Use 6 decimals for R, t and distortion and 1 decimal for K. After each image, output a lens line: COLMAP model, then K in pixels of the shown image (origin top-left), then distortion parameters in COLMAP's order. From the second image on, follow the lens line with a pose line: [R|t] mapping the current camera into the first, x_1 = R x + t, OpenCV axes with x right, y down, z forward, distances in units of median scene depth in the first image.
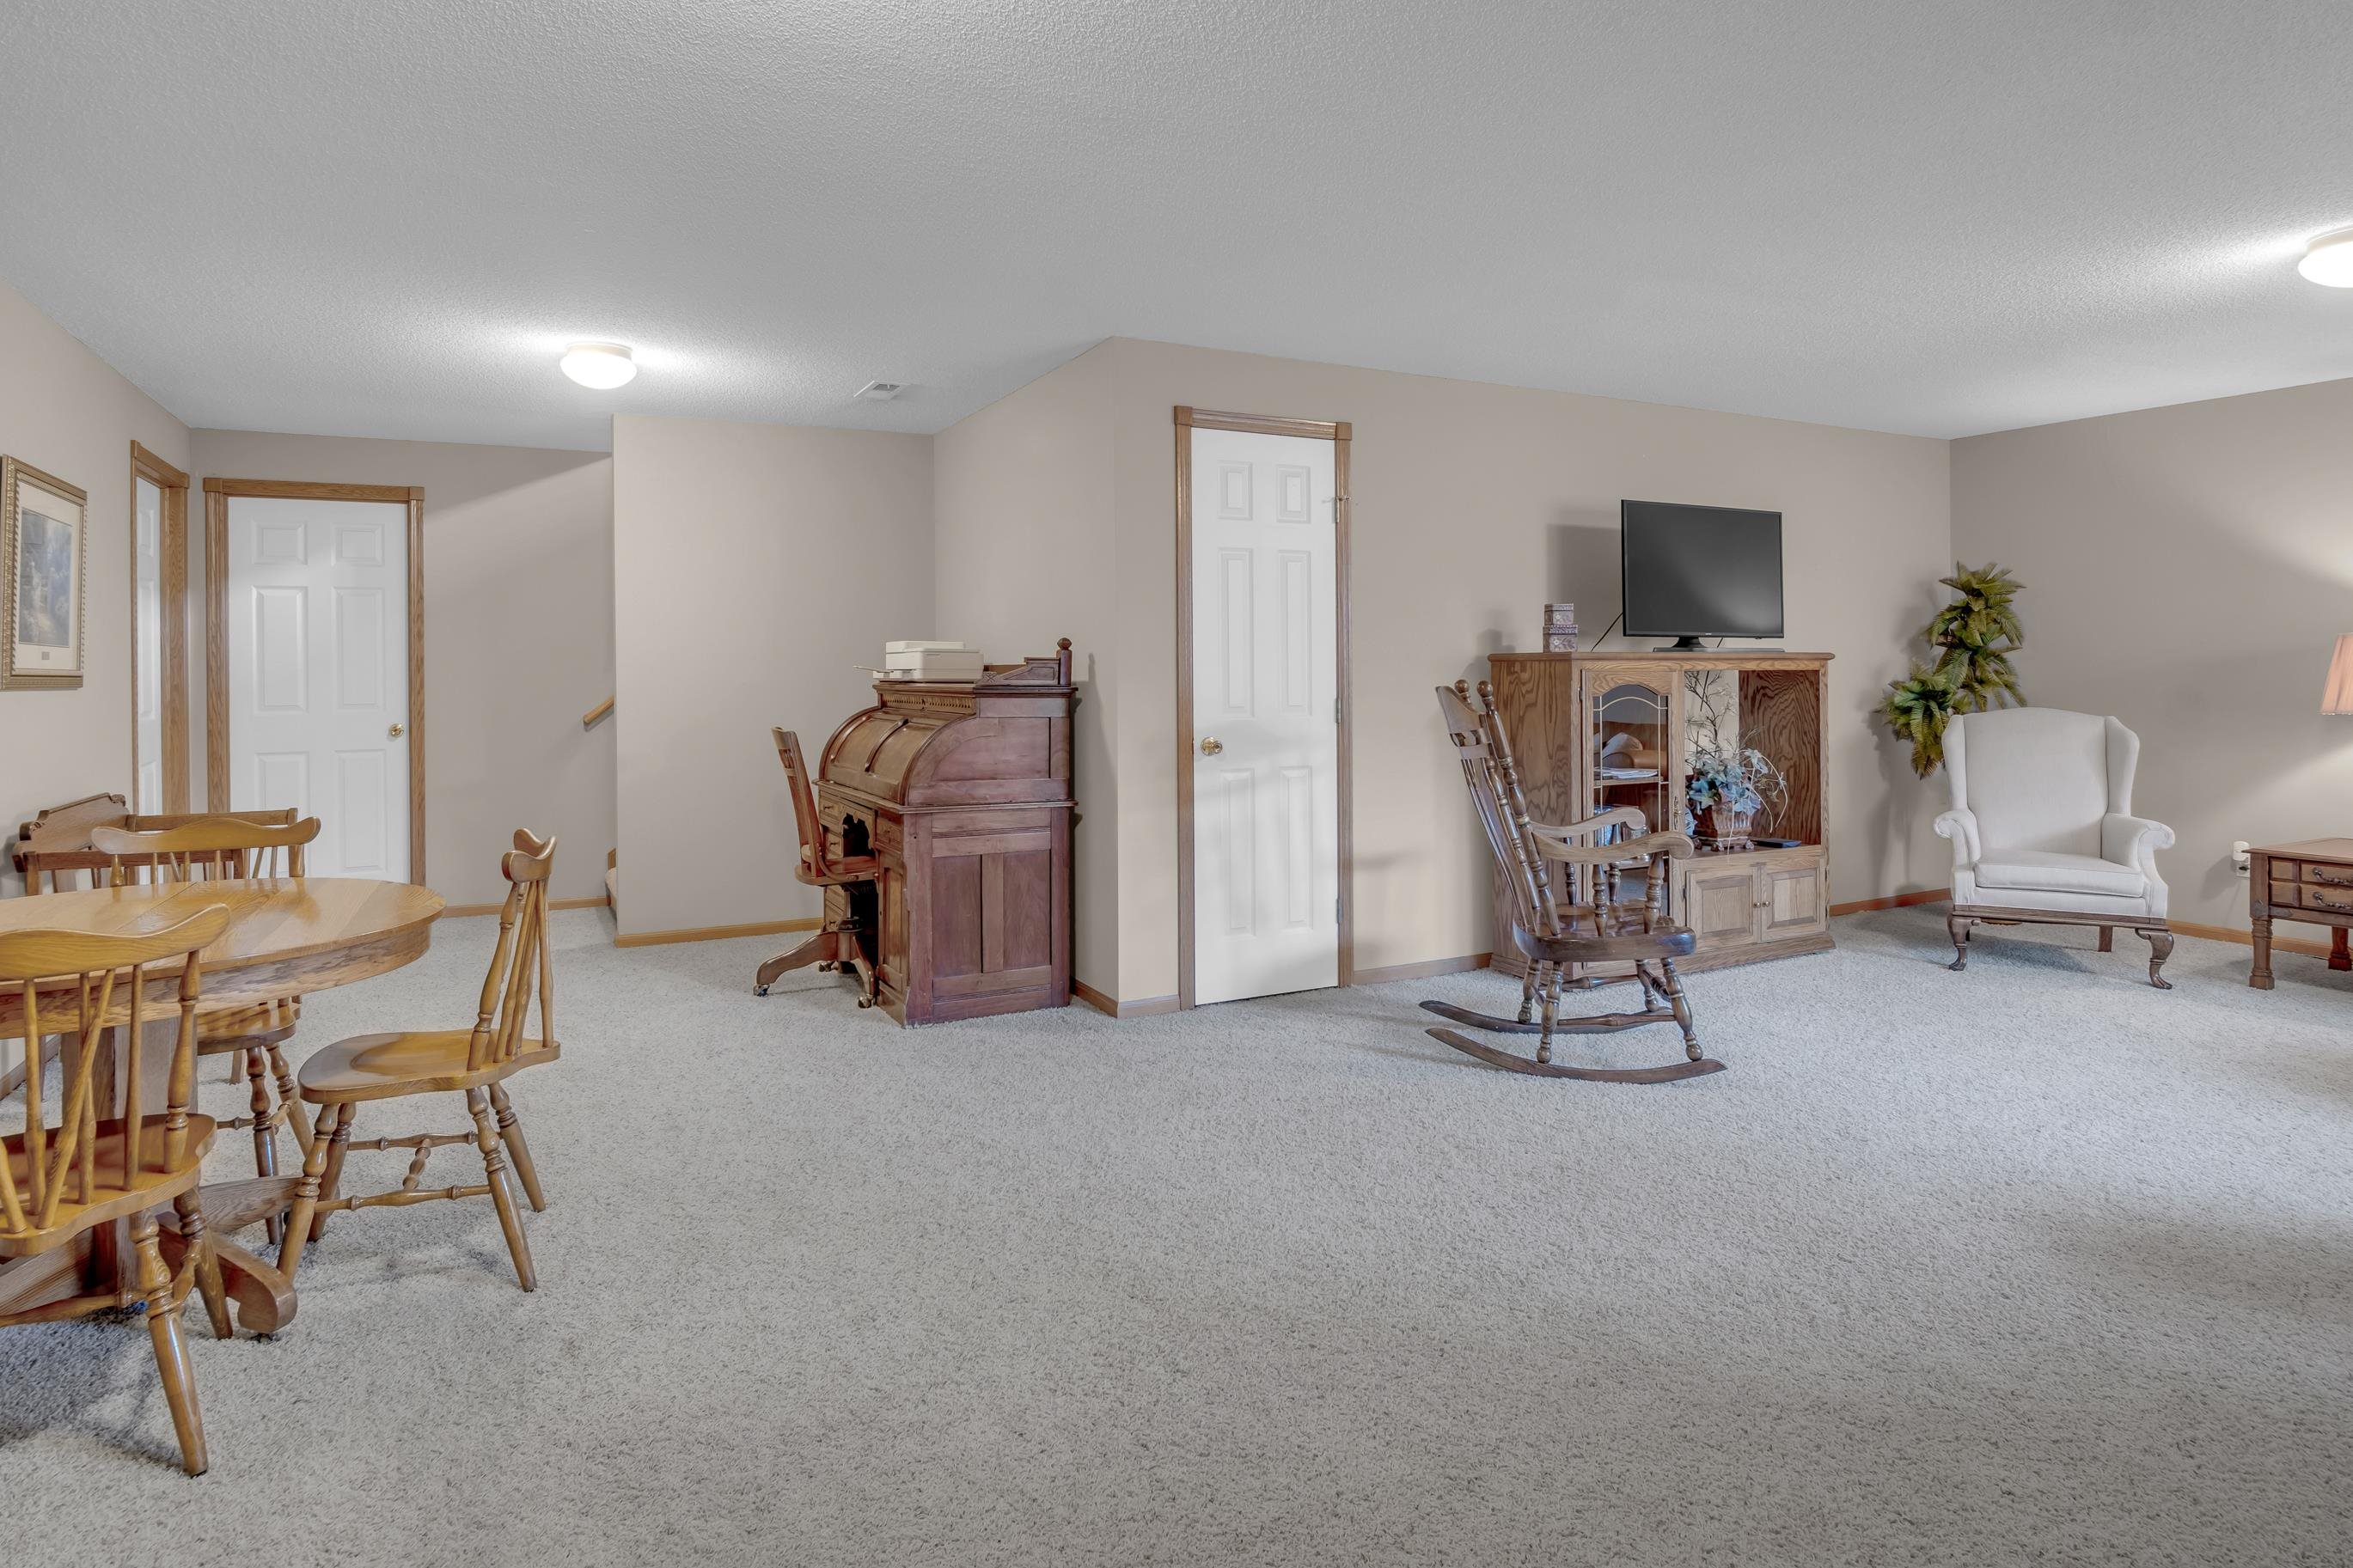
lens RADIAL K [[1293.3, 0, 1174.1], [0, 1293.3, 745.8], [0, 0, 1]] dist [-0.012745, 0.000170]
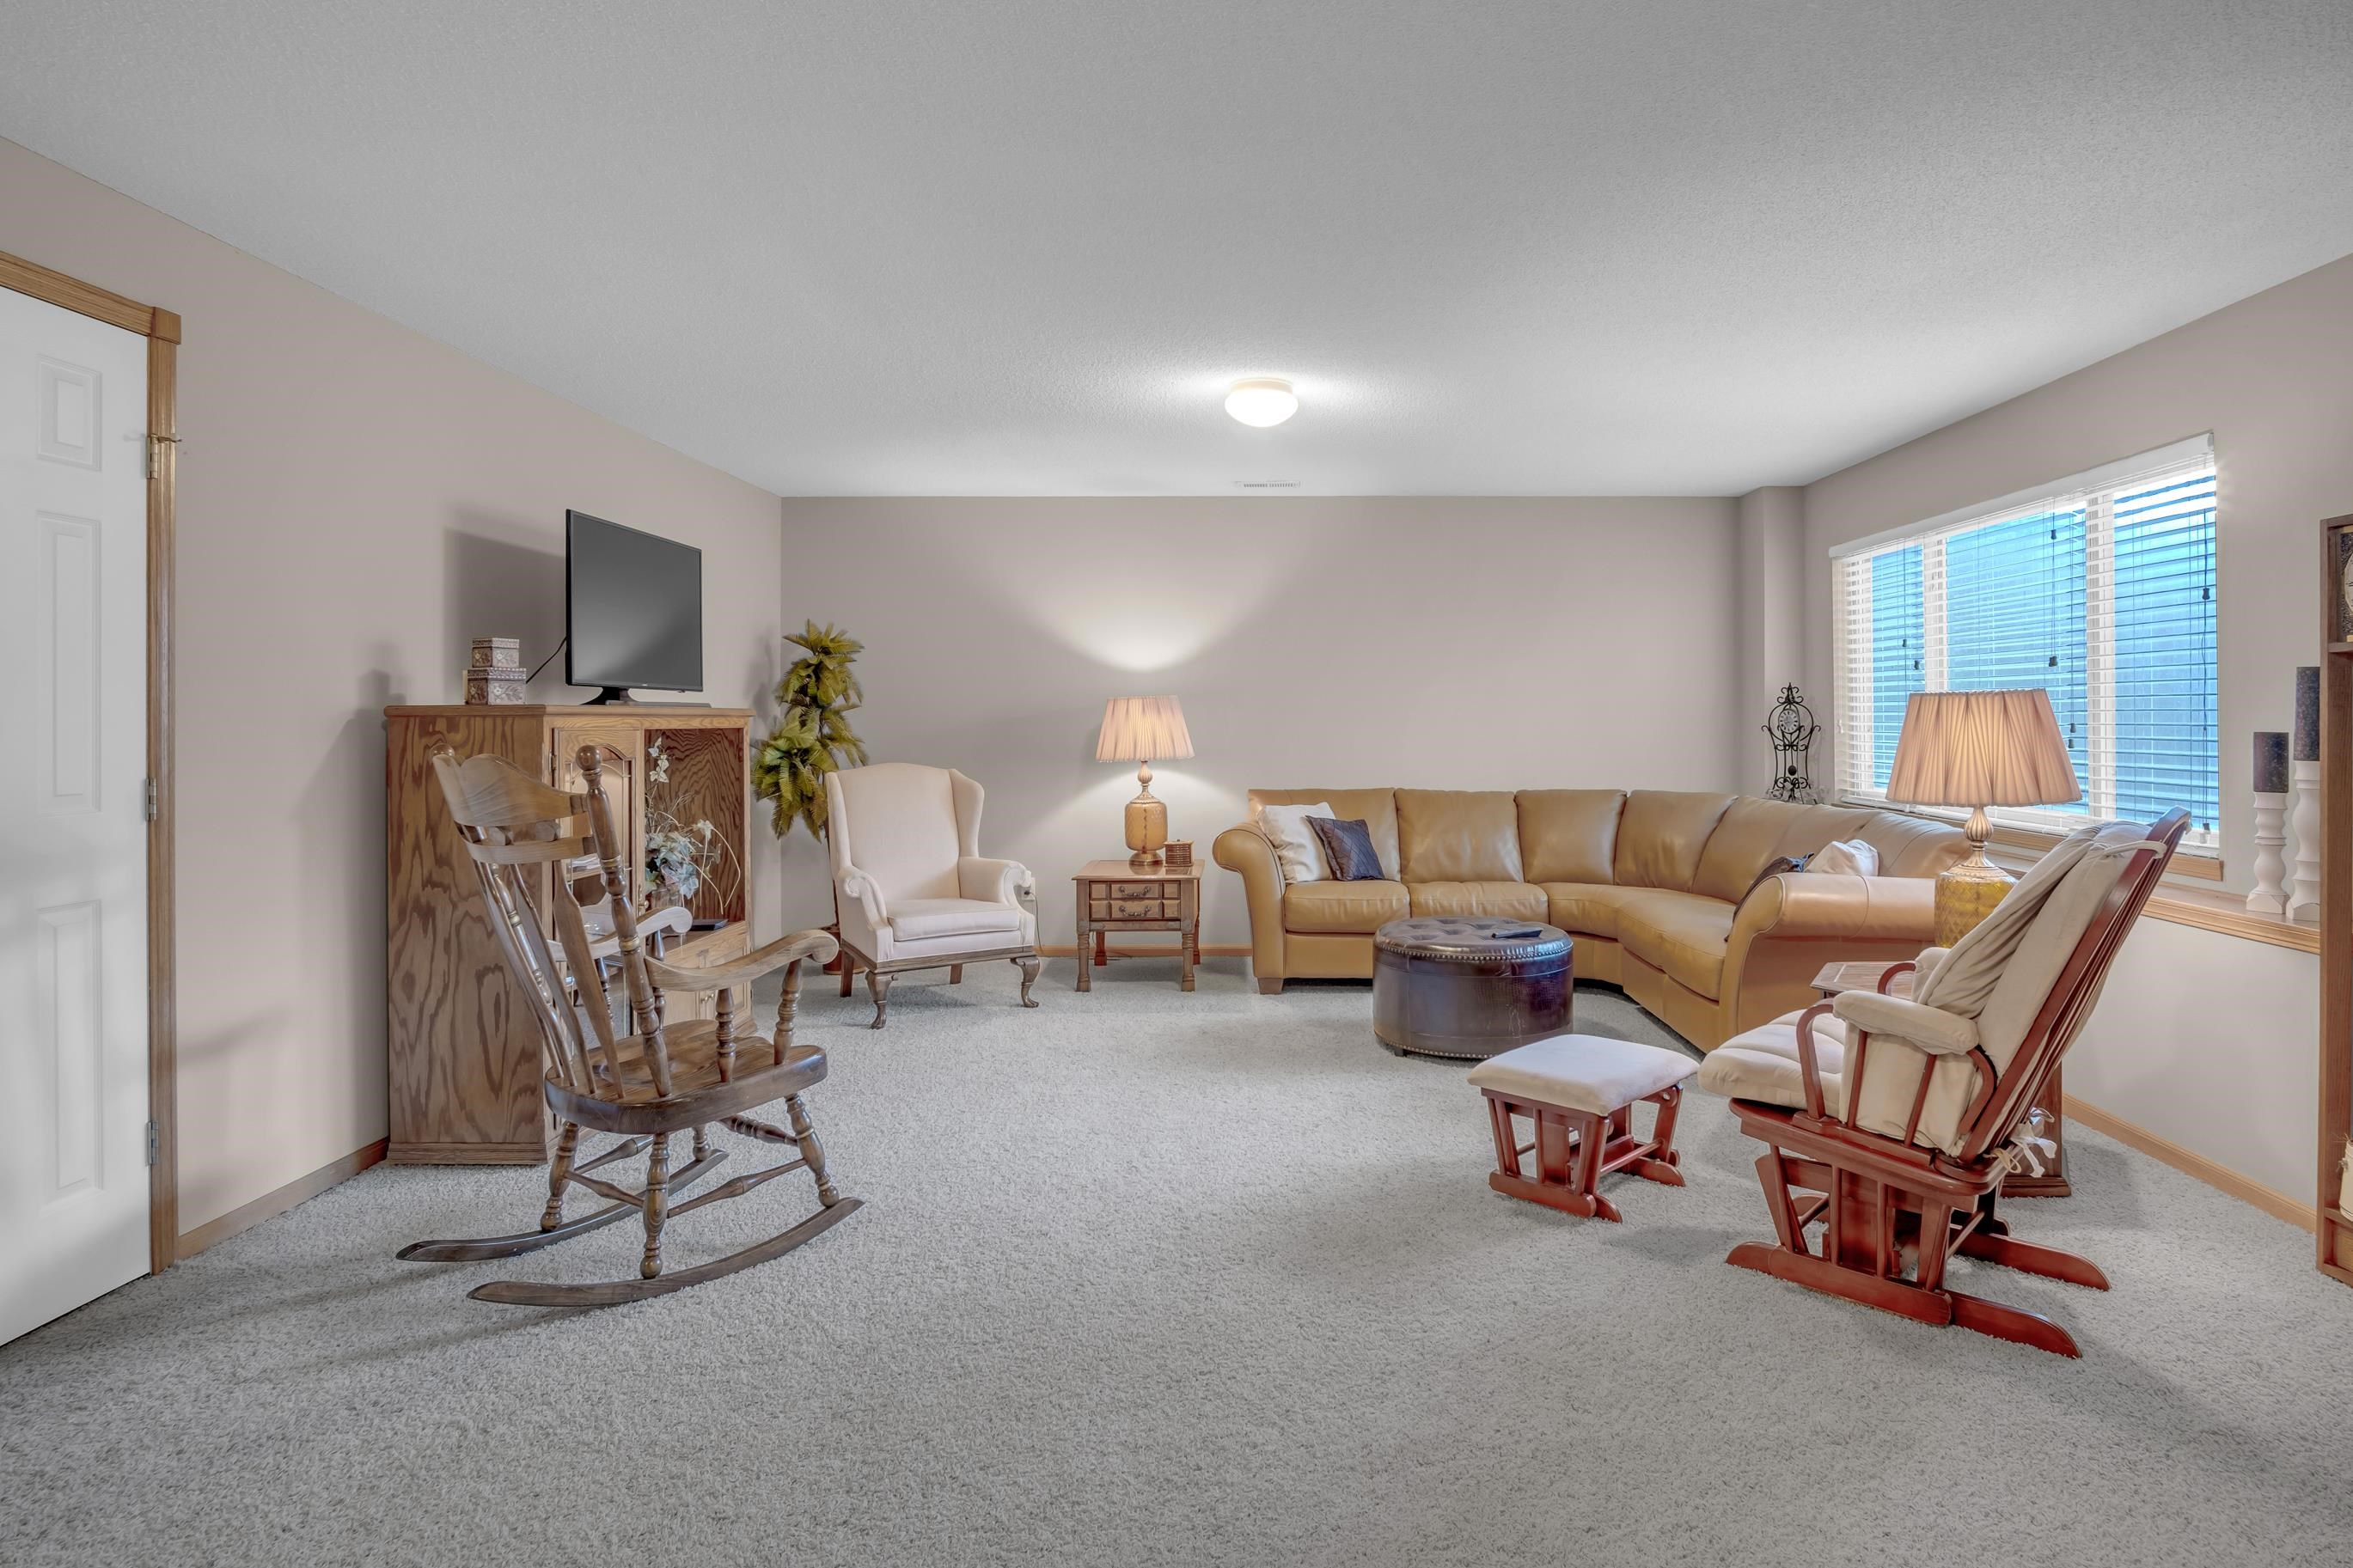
lens RADIAL K [[1293.3, 0, 1174.1], [0, 1293.3, 745.8], [0, 0, 1]] dist [-0.012745, 0.000170]
pose [[0.476251, -0.014856, 0.879184, -0.158787], [0.053640, 0.998486, -0.012184, -0.019454], [-0.877672, 0.052962, 0.476327, 0.311806]]
